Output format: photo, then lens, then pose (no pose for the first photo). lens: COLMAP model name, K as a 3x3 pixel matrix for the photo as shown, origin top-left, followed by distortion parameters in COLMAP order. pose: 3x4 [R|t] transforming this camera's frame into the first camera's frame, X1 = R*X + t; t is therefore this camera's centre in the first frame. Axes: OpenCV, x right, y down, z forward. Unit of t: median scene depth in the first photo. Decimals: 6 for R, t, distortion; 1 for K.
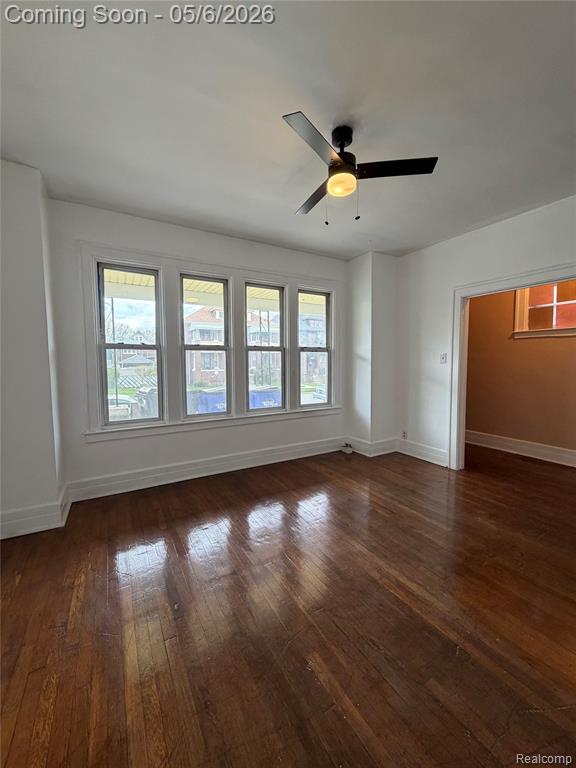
lens RADIAL K [[308.5, 0, 287.7], [0, 308.5, 383.5], [0, 0, 1]] dist [-0.003915, -0.000375]
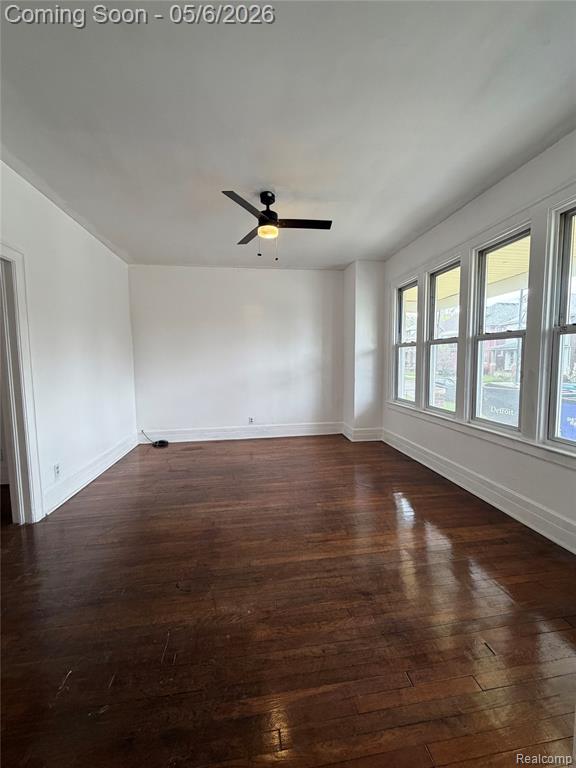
lens RADIAL K [[308.5, 0, 288.2], [0, 308.5, 381.6], [0, 0, 1]] dist [-0.003915, -0.000375]
pose [[-0.381466, 0.083635, -0.920592, 0.948379], [-0.053671, 0.992215, 0.112381, -0.084674], [0.922824, 0.092278, -0.374007, 1.058383]]
